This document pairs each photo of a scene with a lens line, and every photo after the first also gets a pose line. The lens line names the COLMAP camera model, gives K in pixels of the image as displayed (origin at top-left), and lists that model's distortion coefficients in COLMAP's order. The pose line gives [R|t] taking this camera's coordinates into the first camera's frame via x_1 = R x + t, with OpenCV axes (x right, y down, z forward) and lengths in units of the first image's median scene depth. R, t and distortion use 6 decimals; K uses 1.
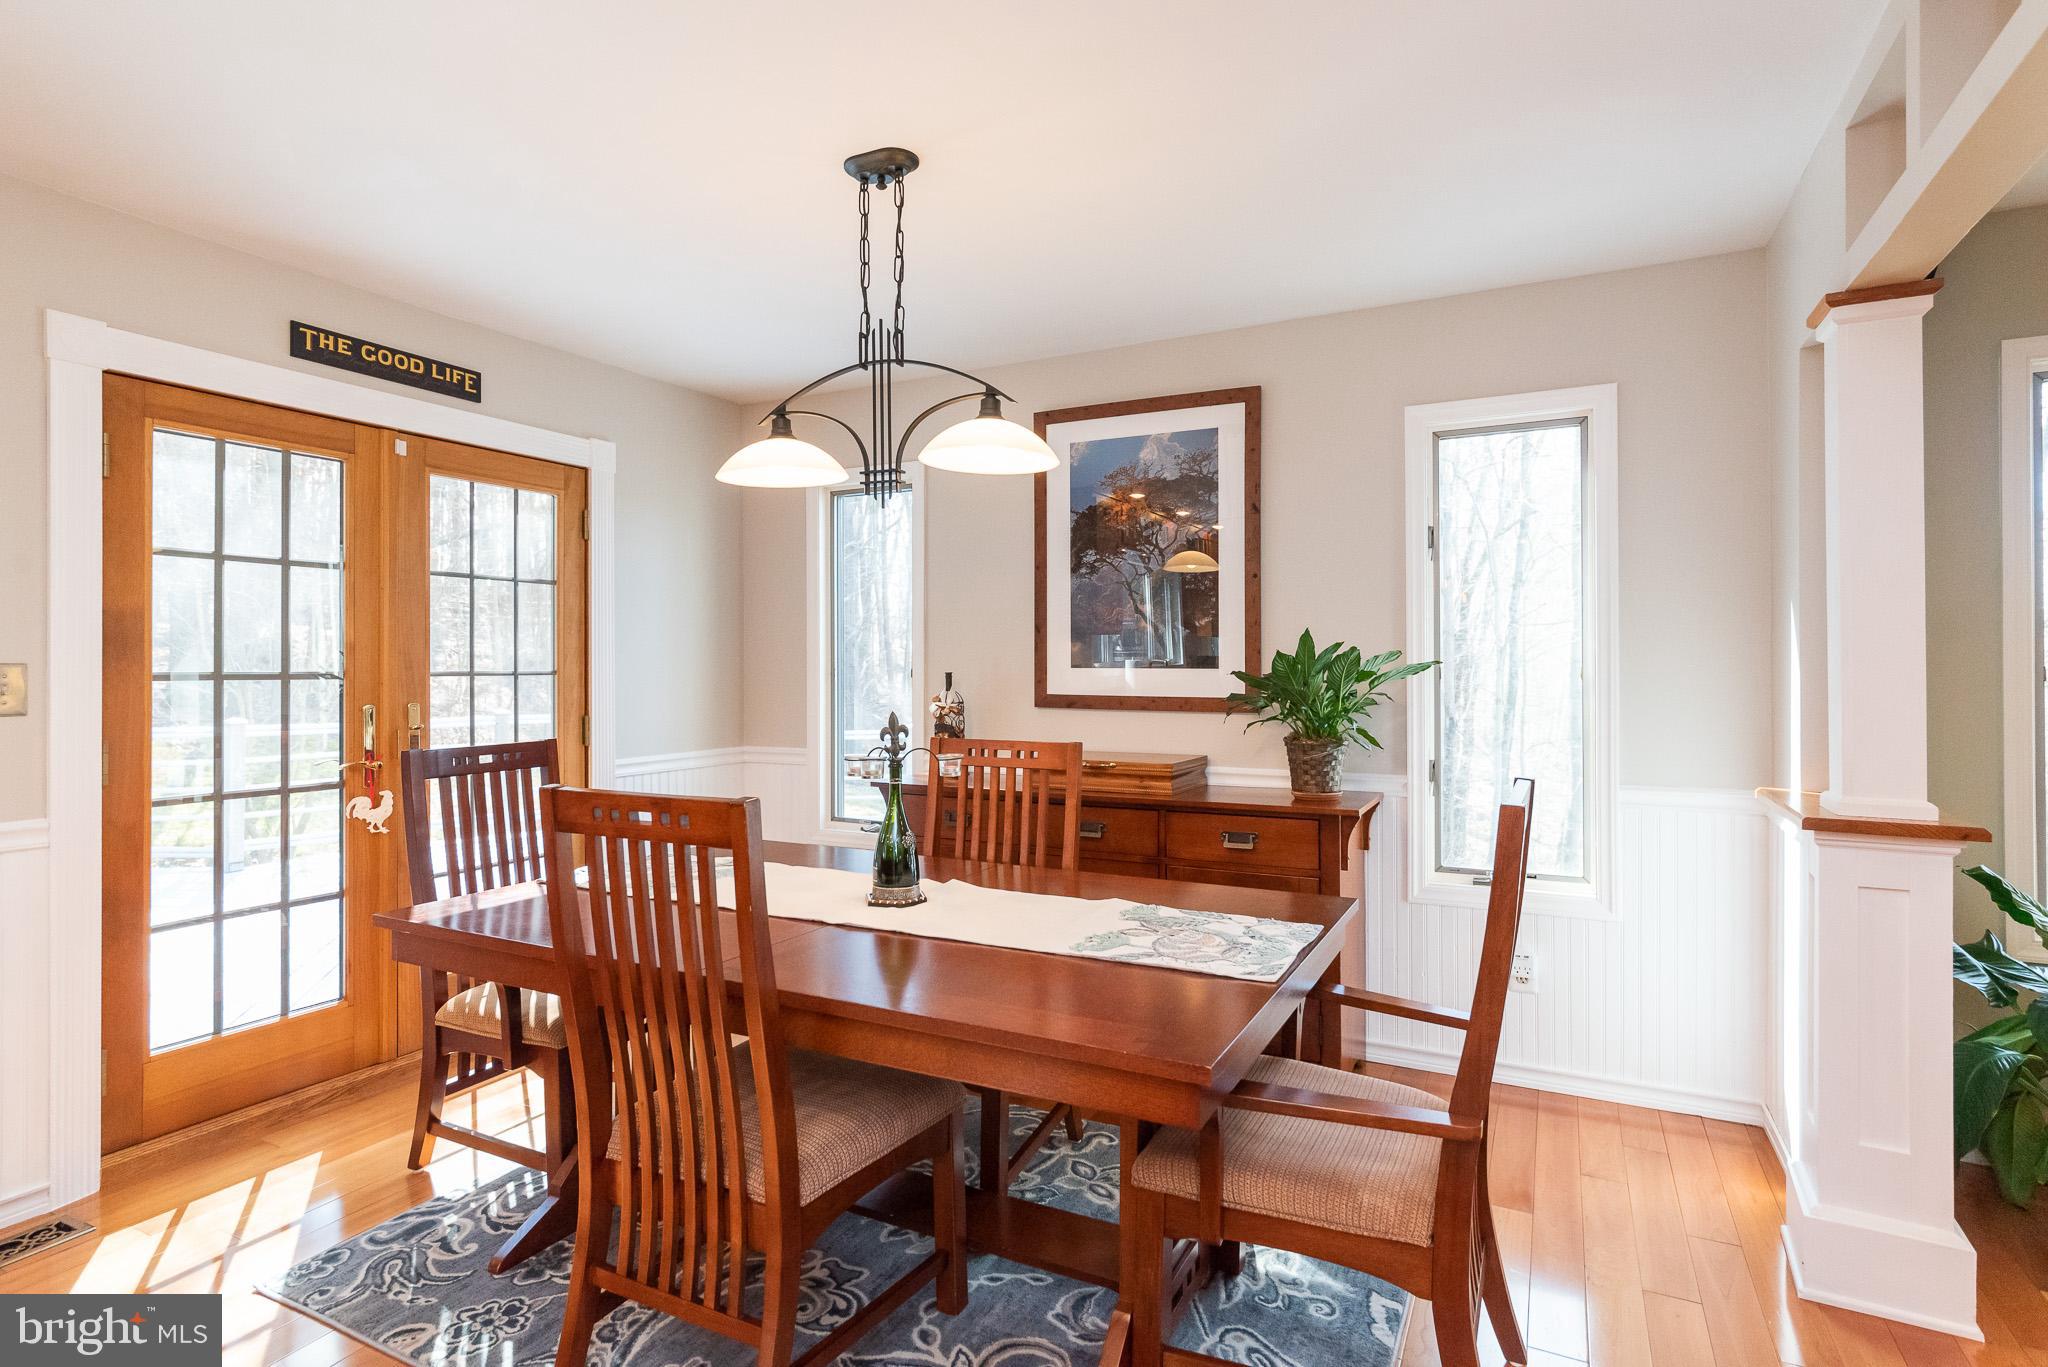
lens RADIAL K [[1036.8, 0, 1005.2], [0, 1036.8, 659.9], [0, 0, 1]] dist [-0.002692, -0.000941]
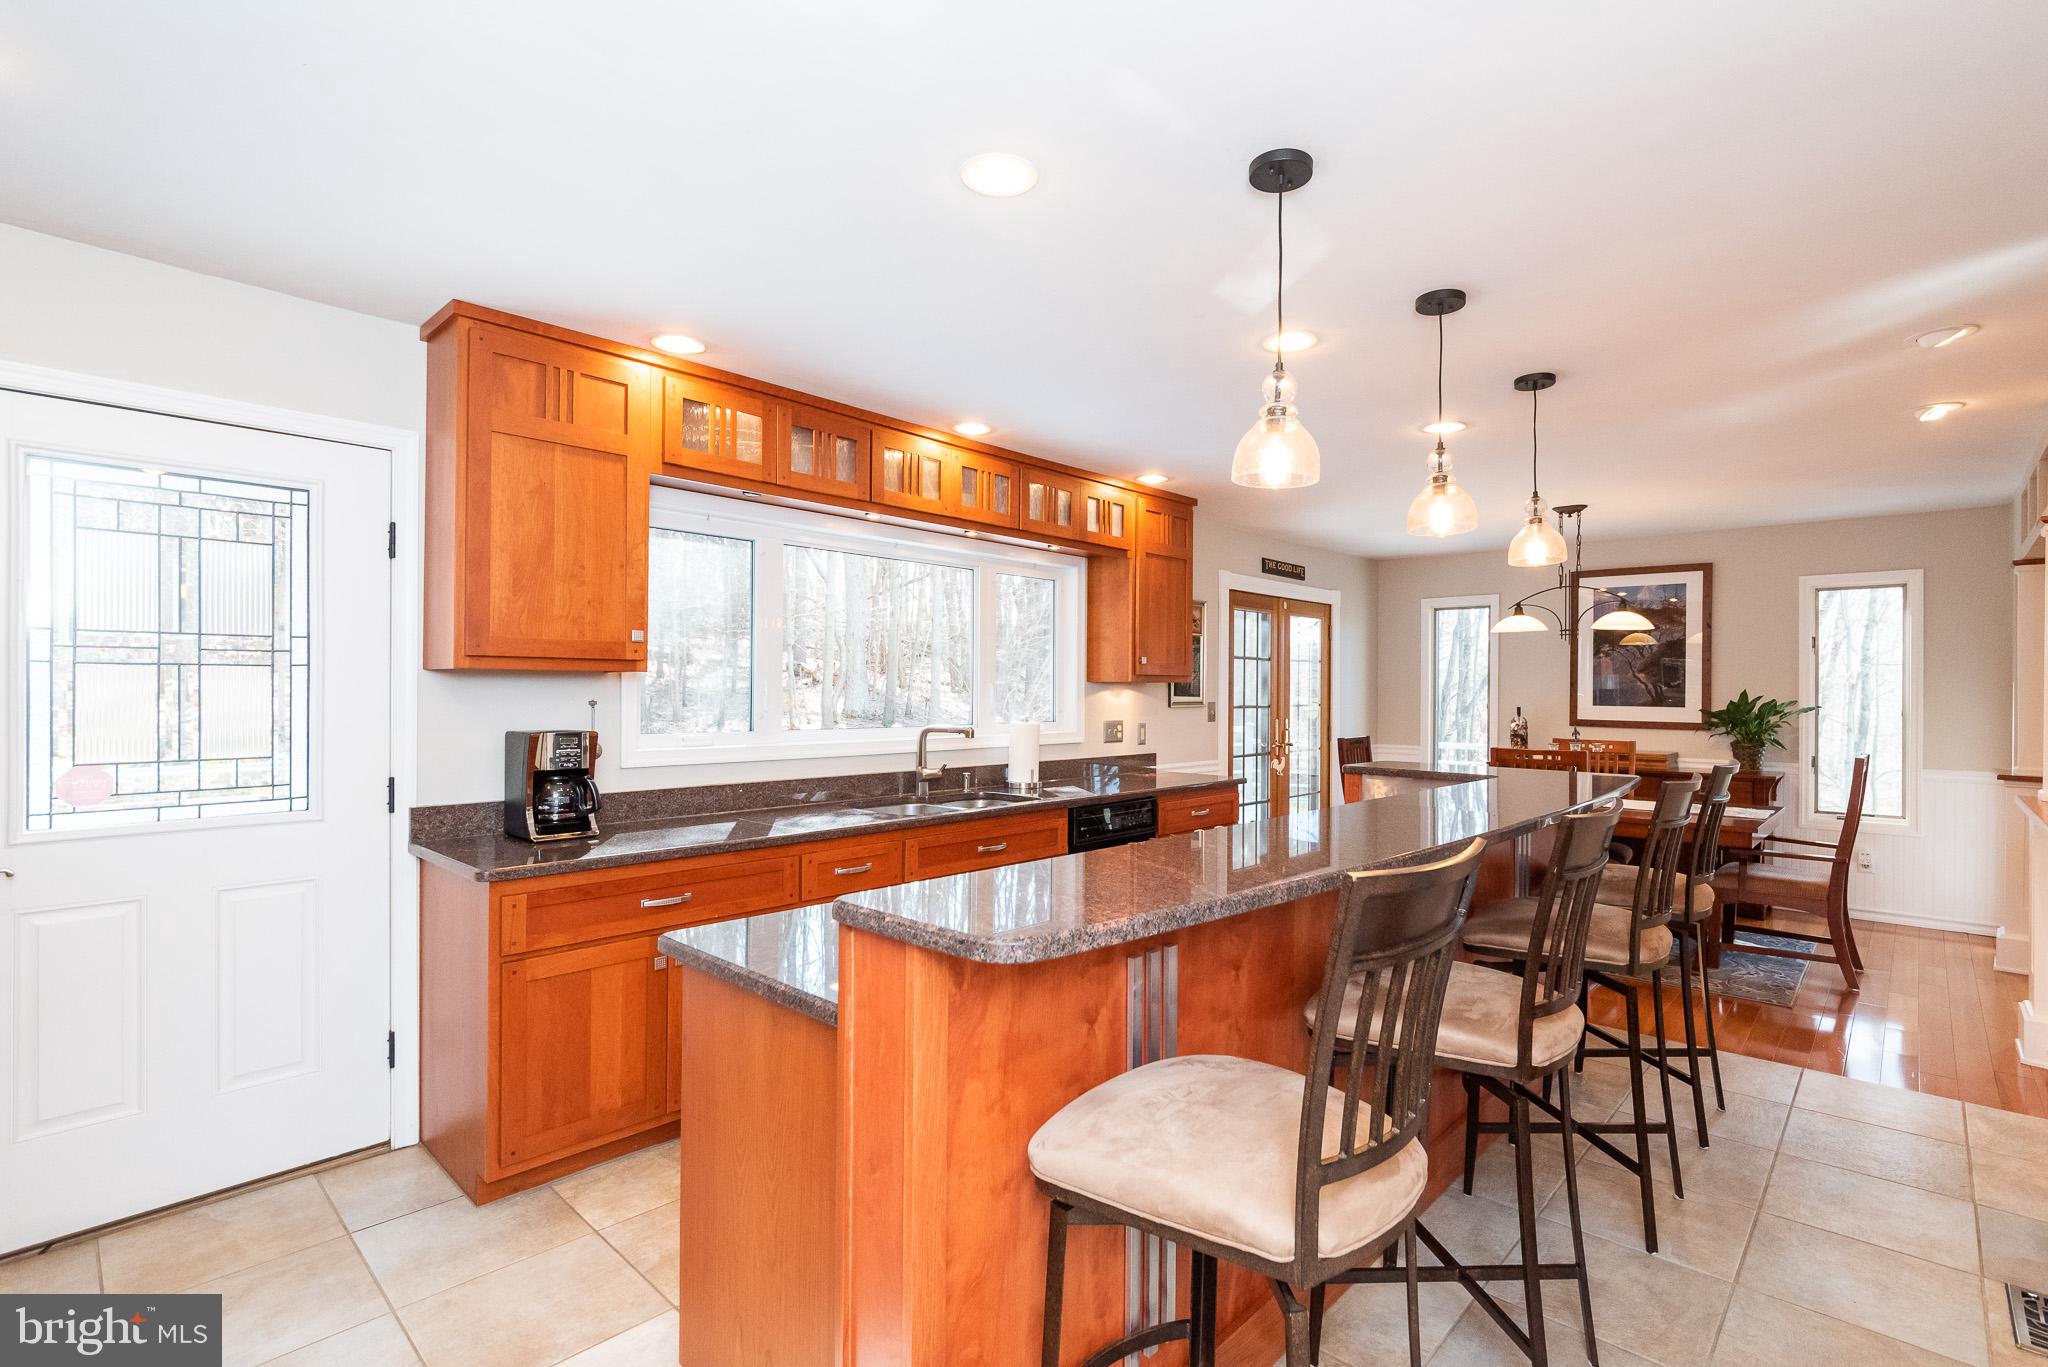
lens RADIAL K [[957.2, 0, 1053.5], [0, 957.2, 689.3], [0, 0, 1]] dist [-0.010704, 0.000413]
pose [[0.968418, 0.007433, -0.249221, -0.540018], [-0.006187, 0.999964, 0.005782, -0.031244], [0.249255, -0.004058, 0.968429, -1.113564]]
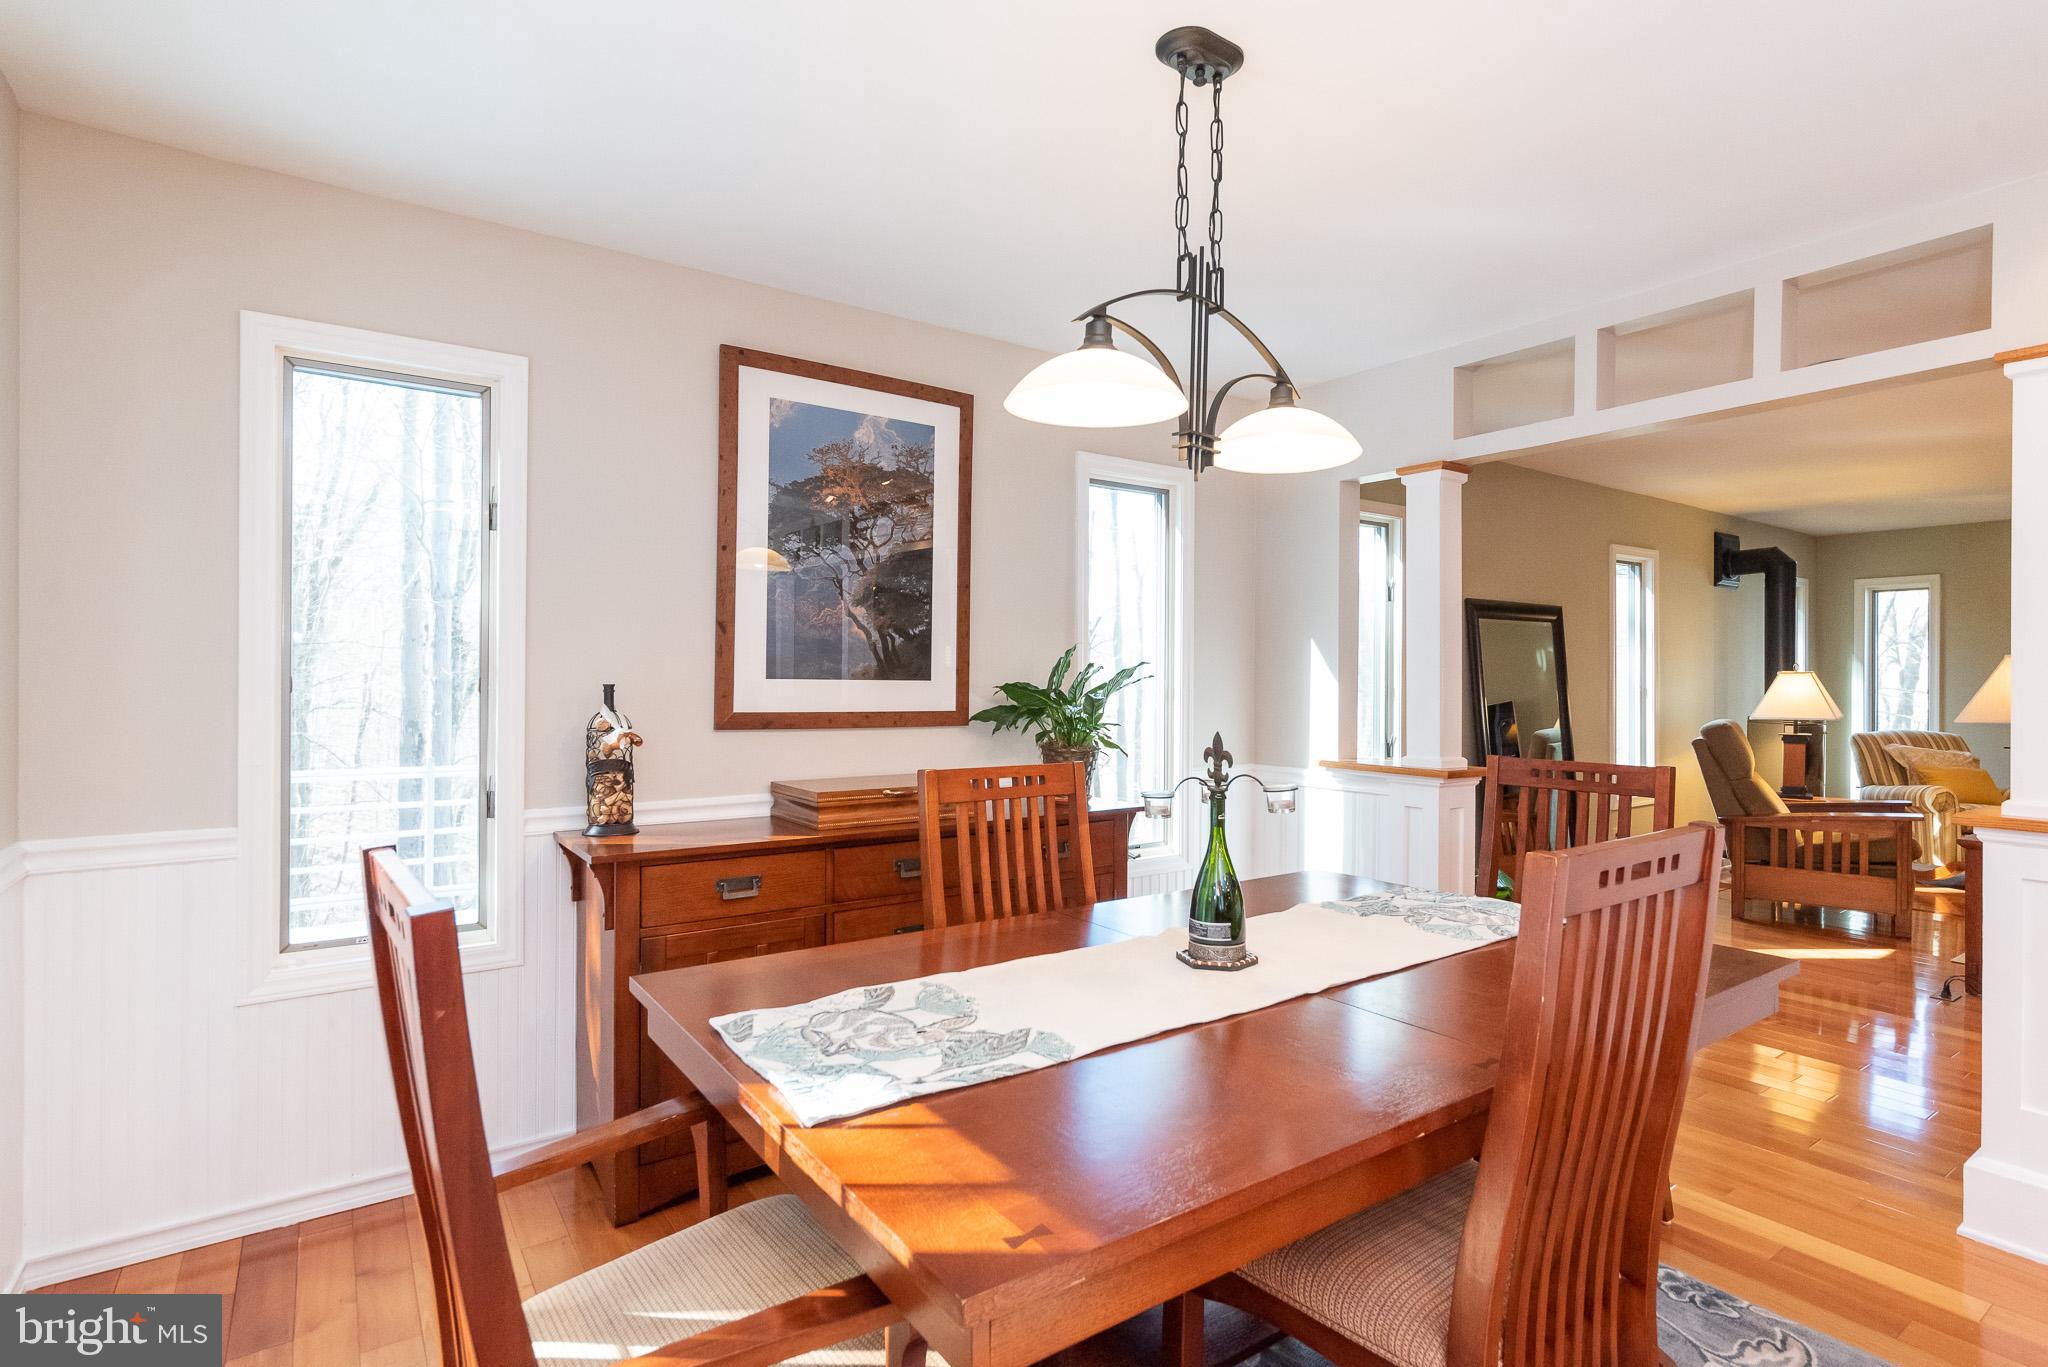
lens RADIAL K [[1009.3, 0, 1024.0], [0, 1009.3, 683.5], [0, 0, 1]] dist [0.000216, 0.000126]
pose [[0.461485, 0.002133, 0.887145, -0.626023], [-0.012118, 0.999919, 0.003900, 0.006844], [-0.887065, -0.012550, 0.461474, 0.544007]]
